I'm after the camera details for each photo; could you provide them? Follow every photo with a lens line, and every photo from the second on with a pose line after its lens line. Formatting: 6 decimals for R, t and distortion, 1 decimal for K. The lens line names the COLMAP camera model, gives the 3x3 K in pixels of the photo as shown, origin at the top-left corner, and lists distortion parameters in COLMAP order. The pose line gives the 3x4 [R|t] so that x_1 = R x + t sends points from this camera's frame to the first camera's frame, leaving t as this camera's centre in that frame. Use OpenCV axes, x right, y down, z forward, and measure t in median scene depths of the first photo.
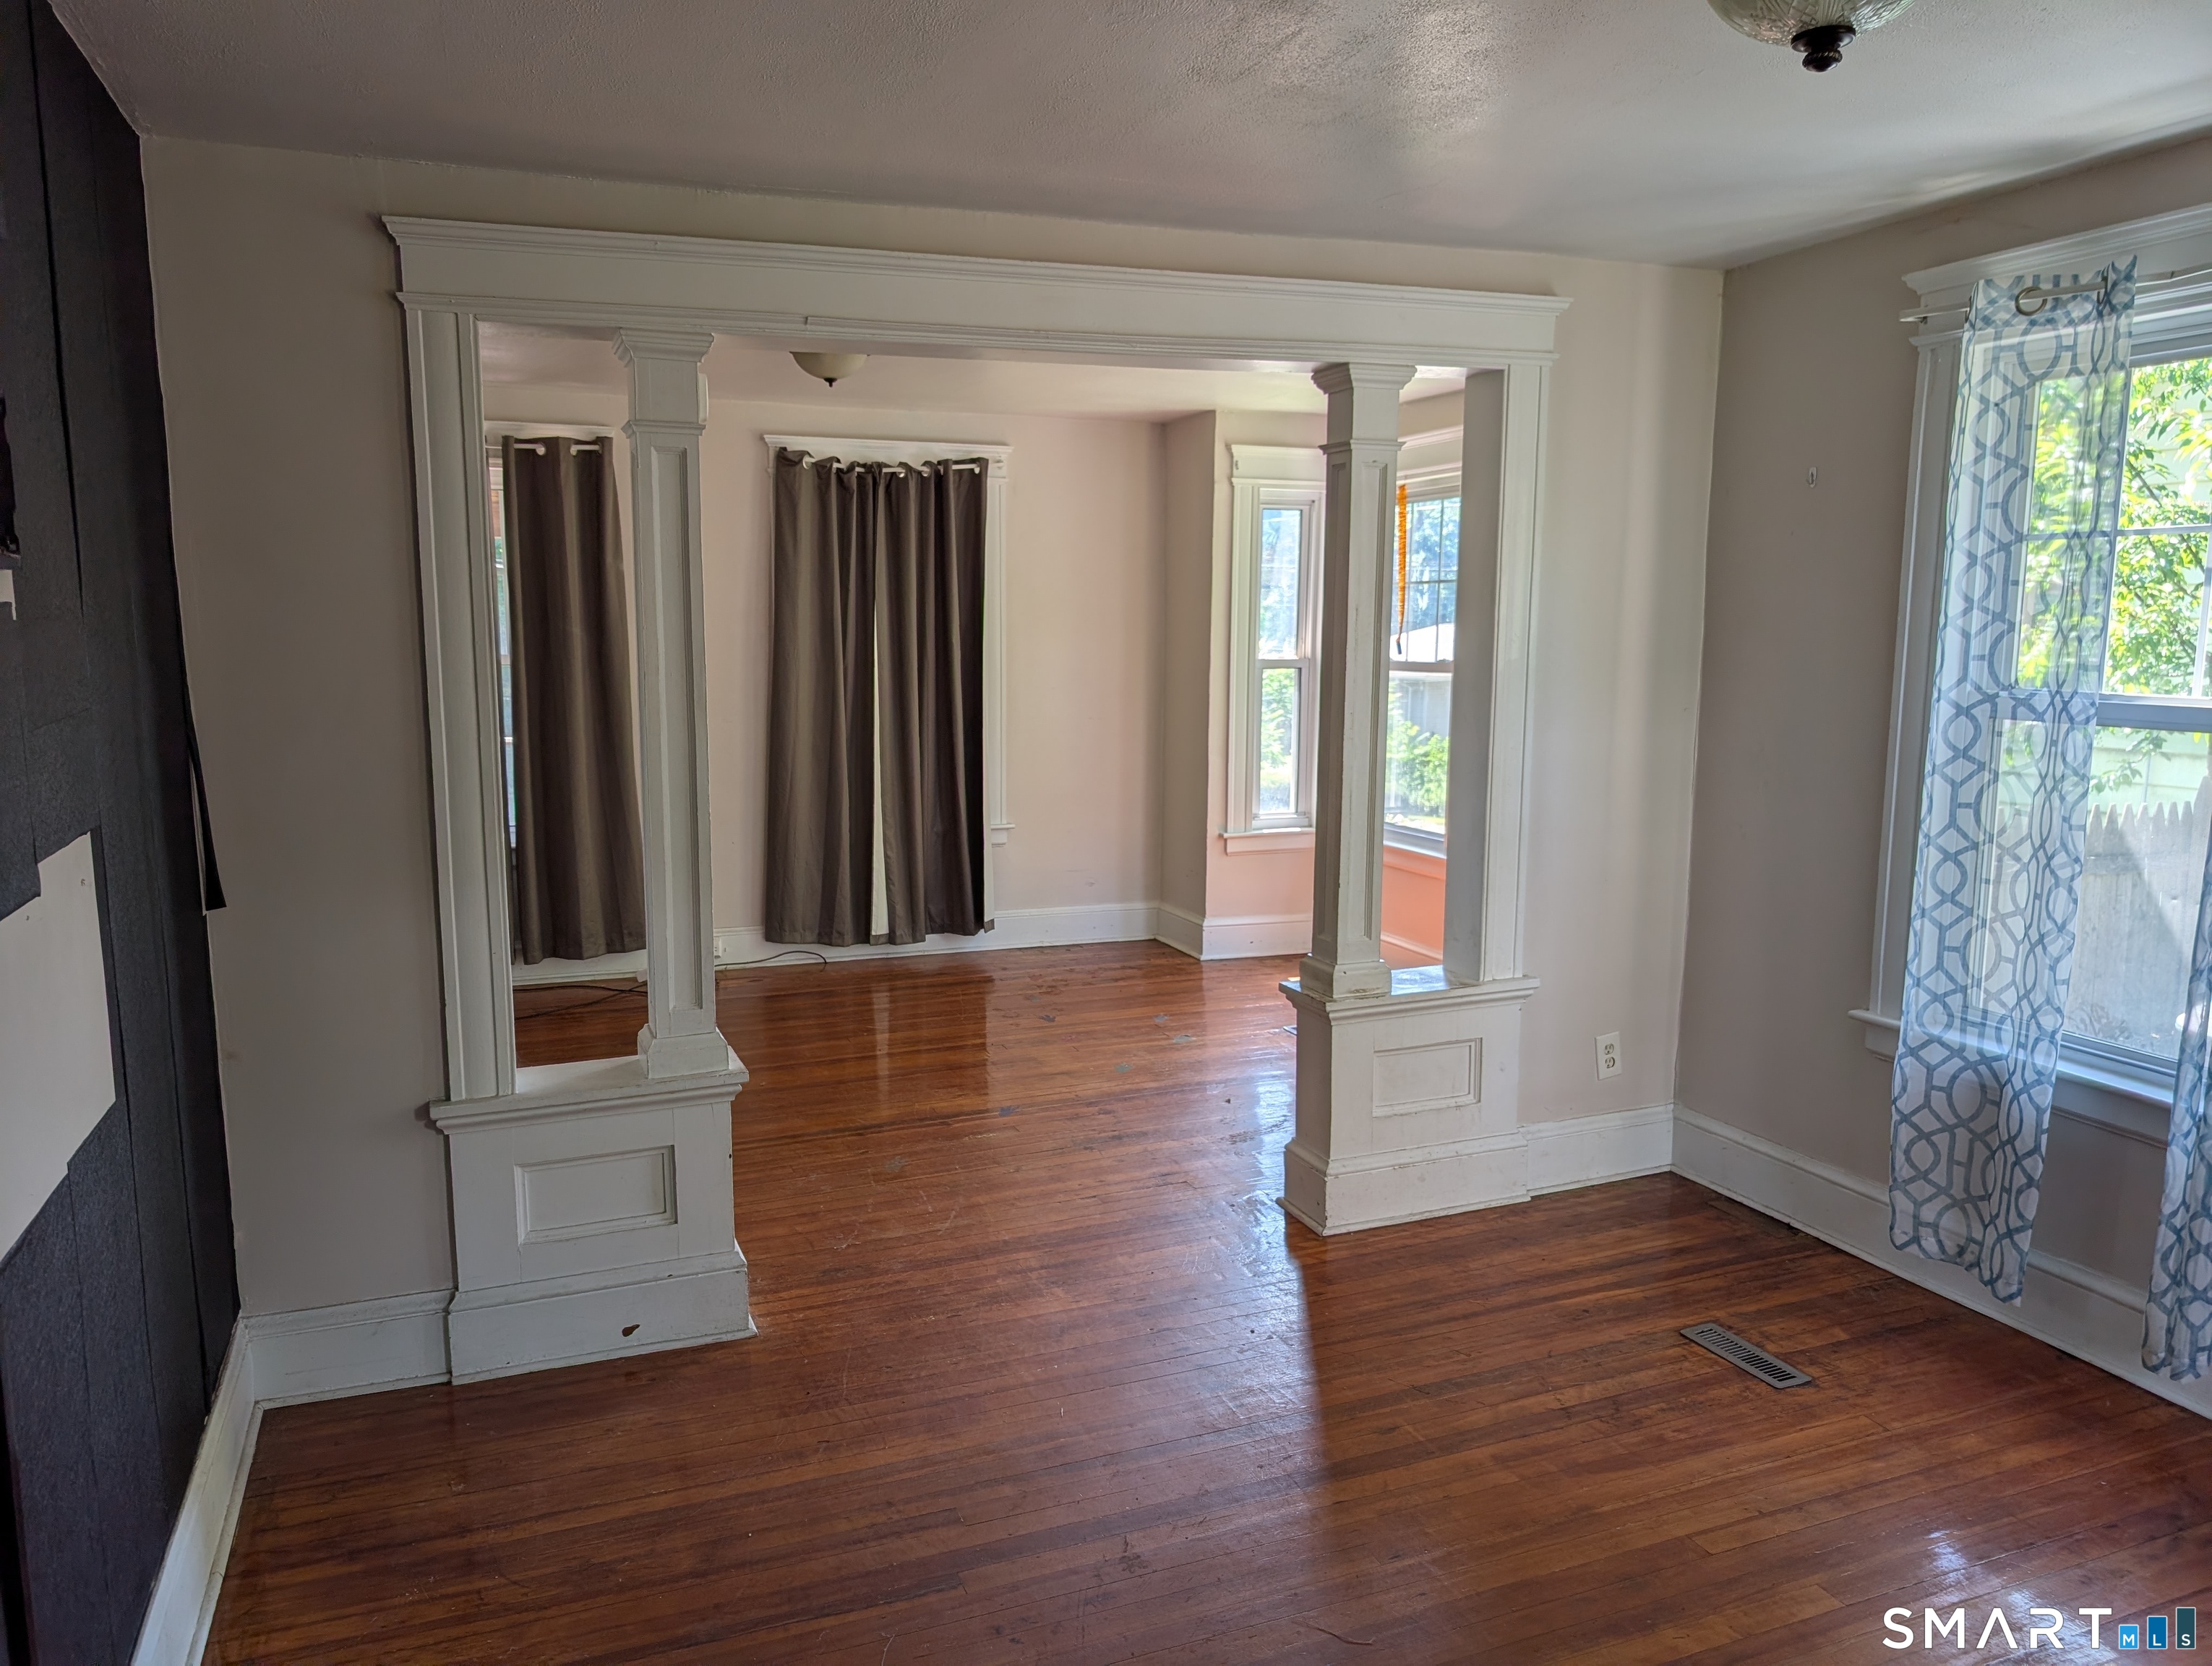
lens RADIAL K [[1589.6, 0, 1099.9], [0, 1589.6, 837.8], [0, 0, 1]] dist [0.009055, -0.000770]
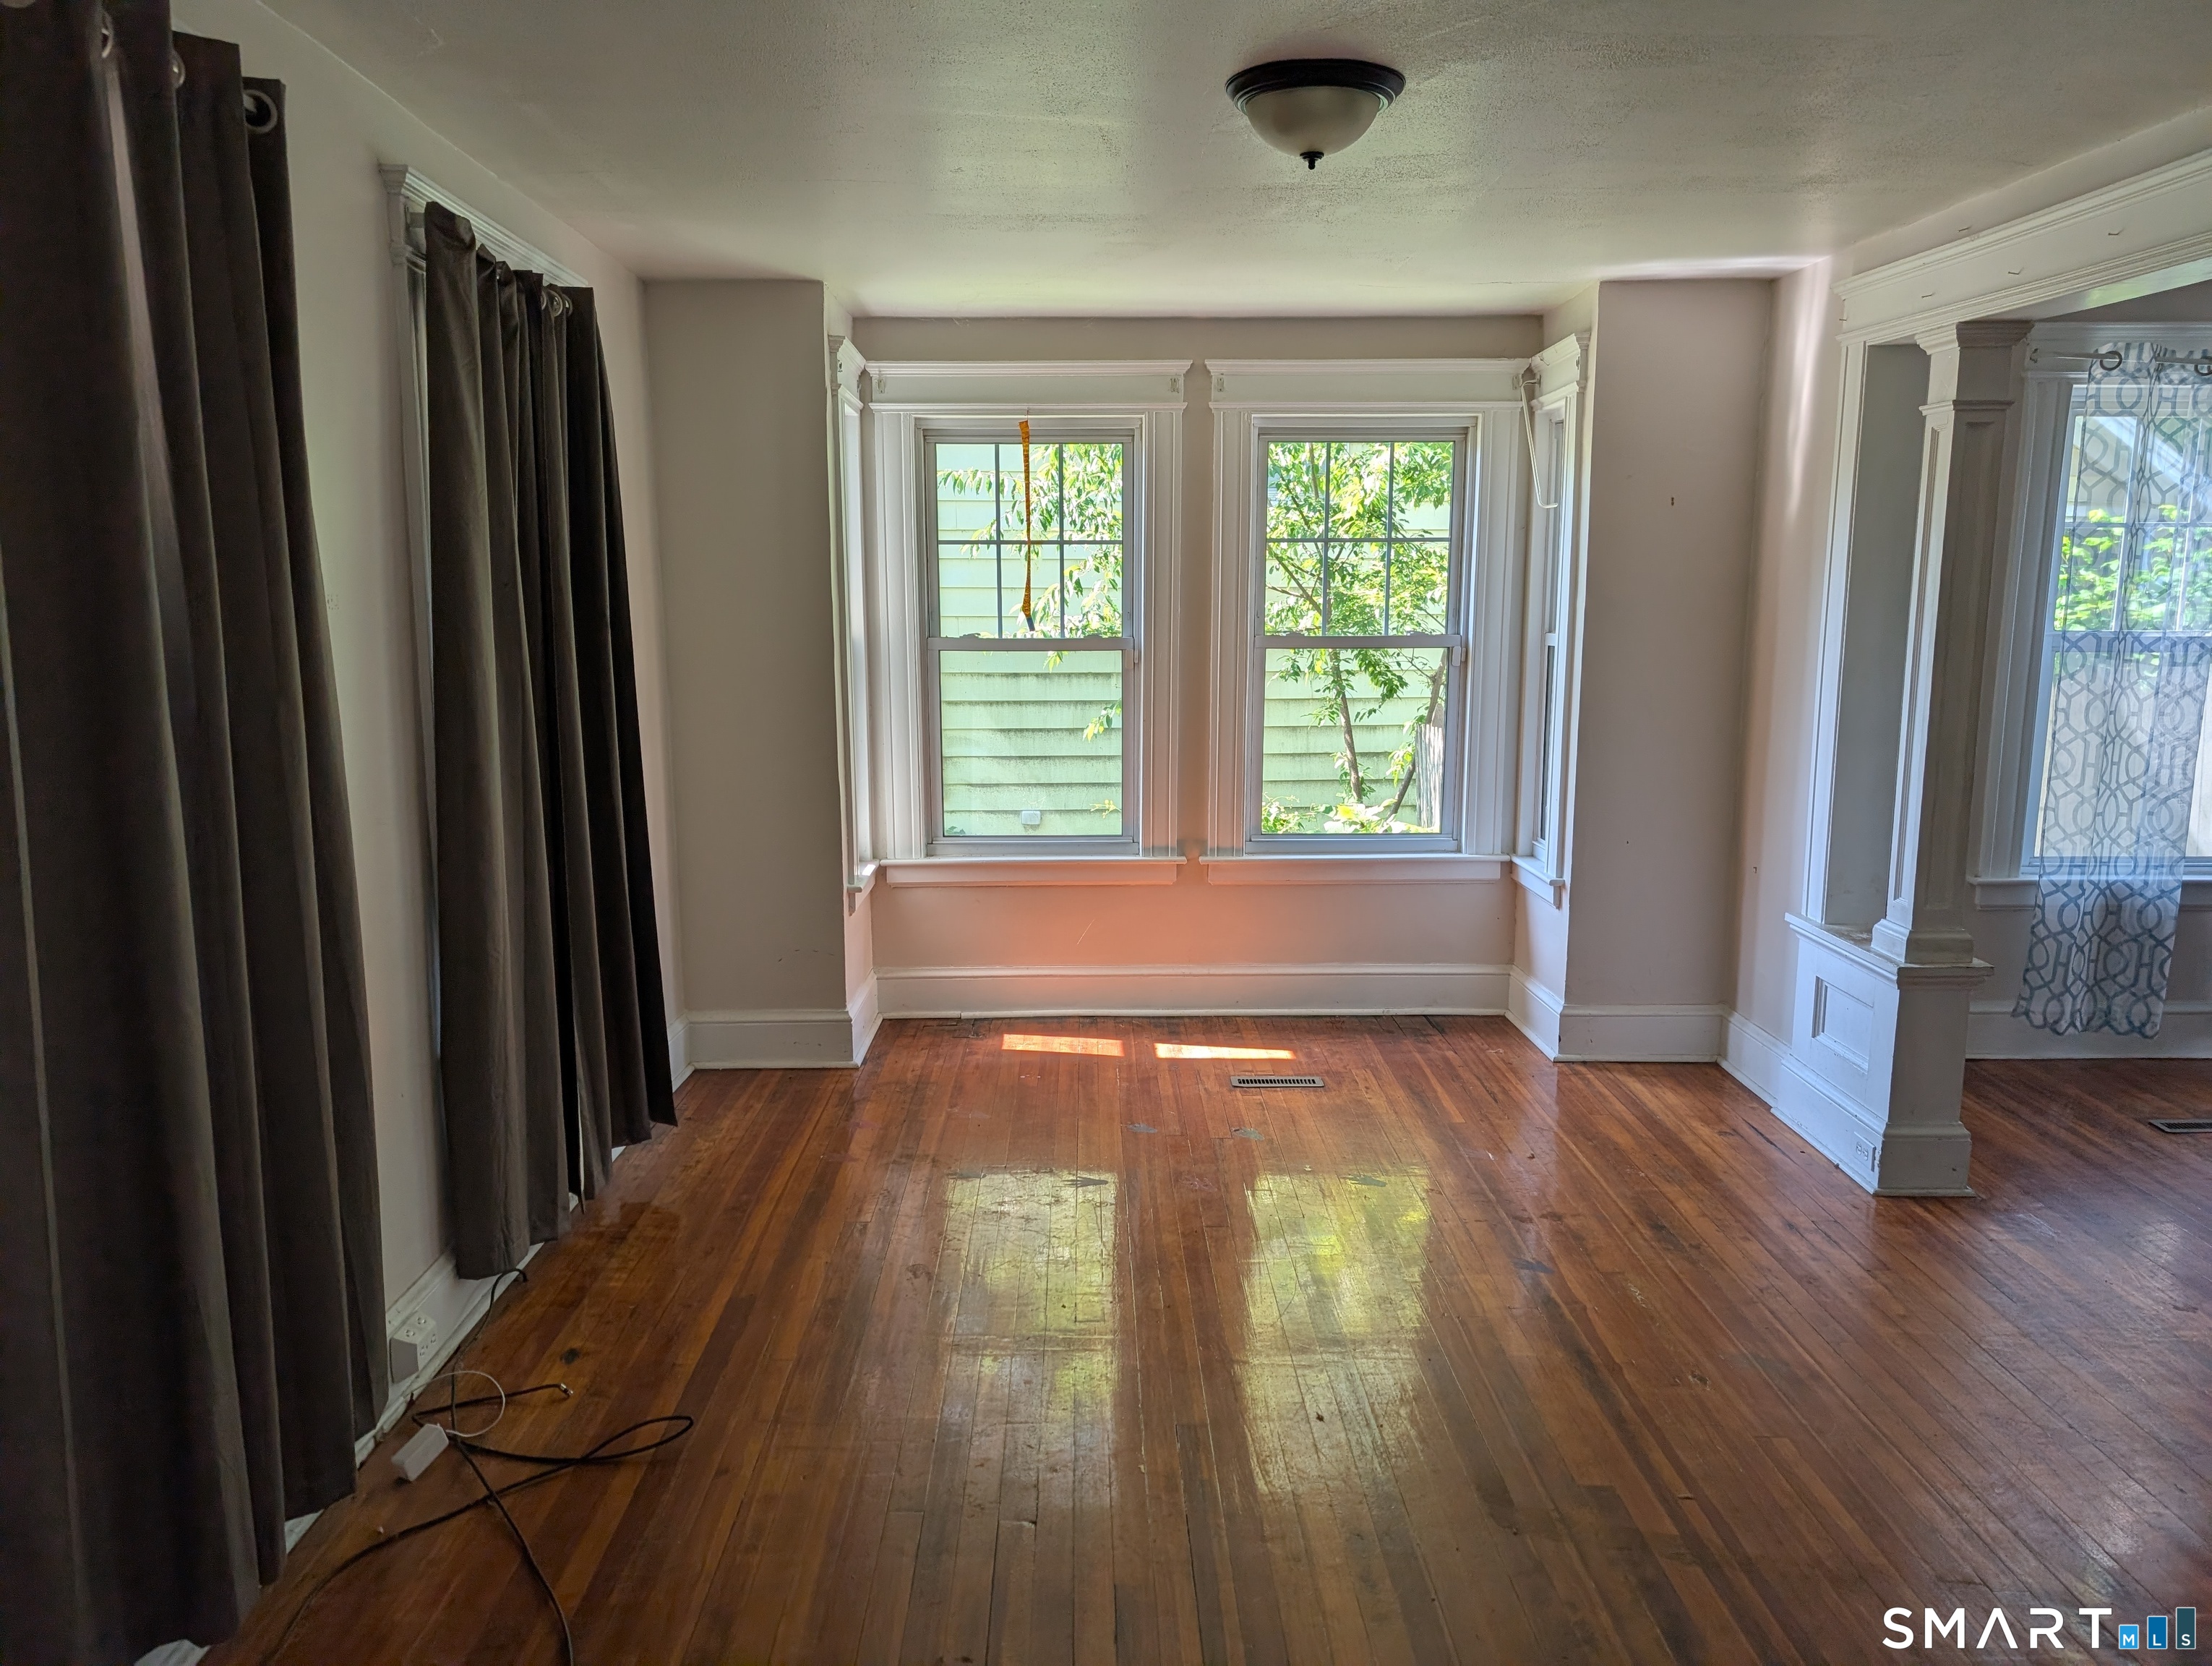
lens RADIAL K [[1589.6, 0, 1100.7], [0, 1589.6, 834.9], [0, 0, 1]] dist [0.009055, -0.000770]
pose [[0.364959, -0.142820, 0.920004, -1.087428], [0.130304, 0.986274, 0.101417, -0.169972], [-0.921860, 0.082867, 0.378559, 1.267049]]
